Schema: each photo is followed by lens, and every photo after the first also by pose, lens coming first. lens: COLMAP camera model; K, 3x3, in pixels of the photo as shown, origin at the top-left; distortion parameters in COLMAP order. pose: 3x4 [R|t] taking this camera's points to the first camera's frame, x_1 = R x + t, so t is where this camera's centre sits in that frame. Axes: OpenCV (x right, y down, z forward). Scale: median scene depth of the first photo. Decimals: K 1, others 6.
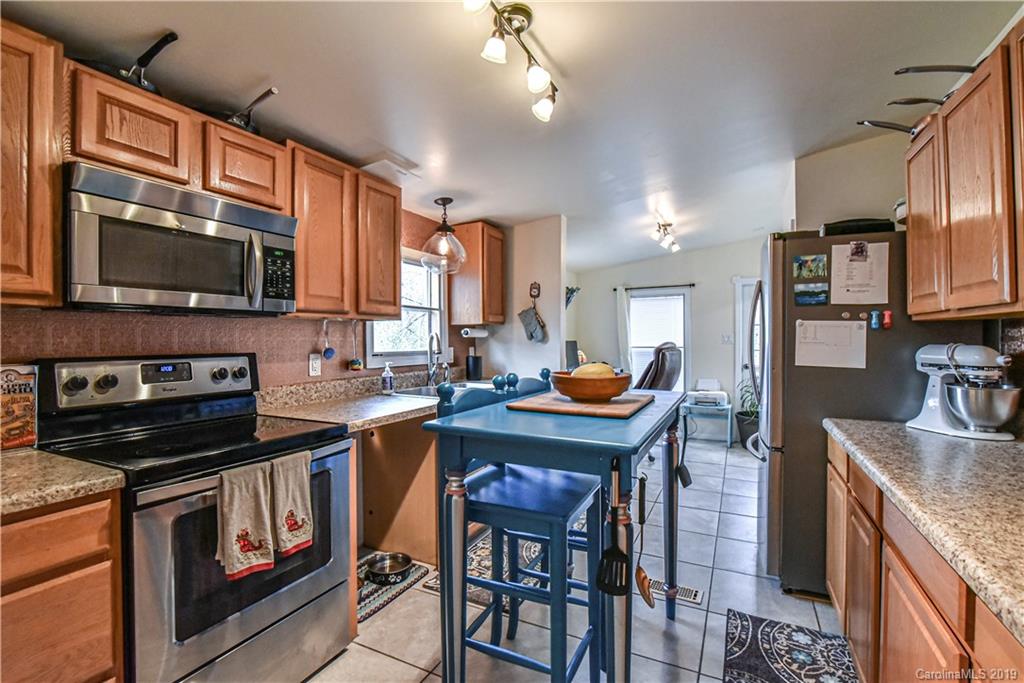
lens RADIAL K [[472.6, 0, 512.0], [0, 472.6, 341.5], [0, 0, 1]] dist [-0.019068, 0.000166]
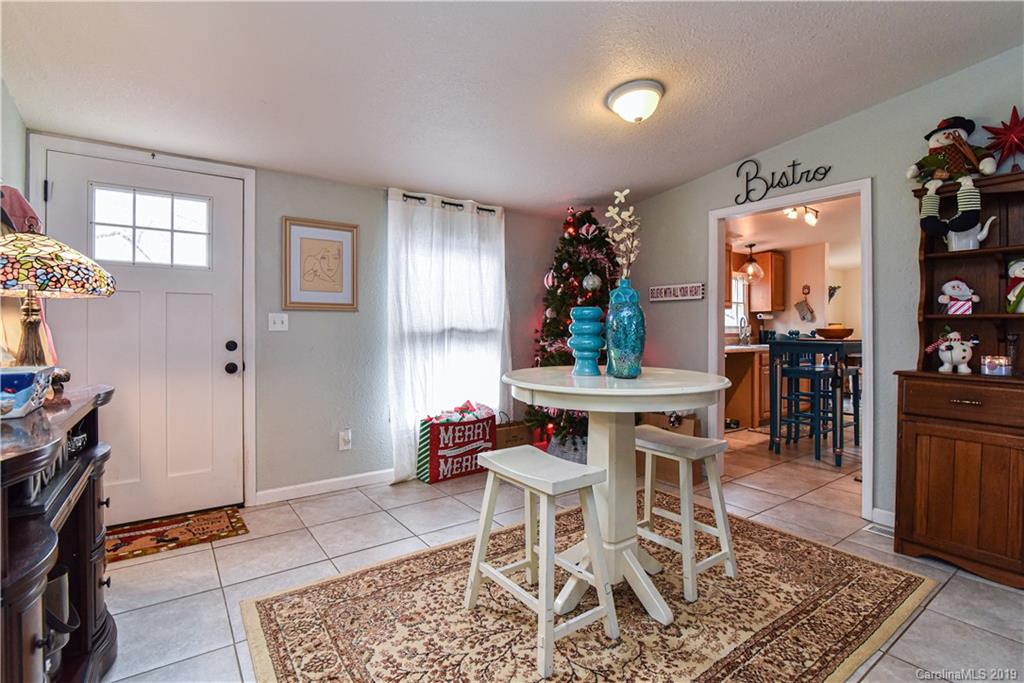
lens RADIAL K [[489.0, 0, 510.0], [0, 489.0, 331.8], [0, 0, 1]] dist [-0.020085, 0.000093]
pose [[0.881827, 0.002677, -0.471566, -0.073698], [-0.006113, 0.999965, -0.005754, 0.061230], [0.471534, 0.007957, 0.881812, -1.130201]]
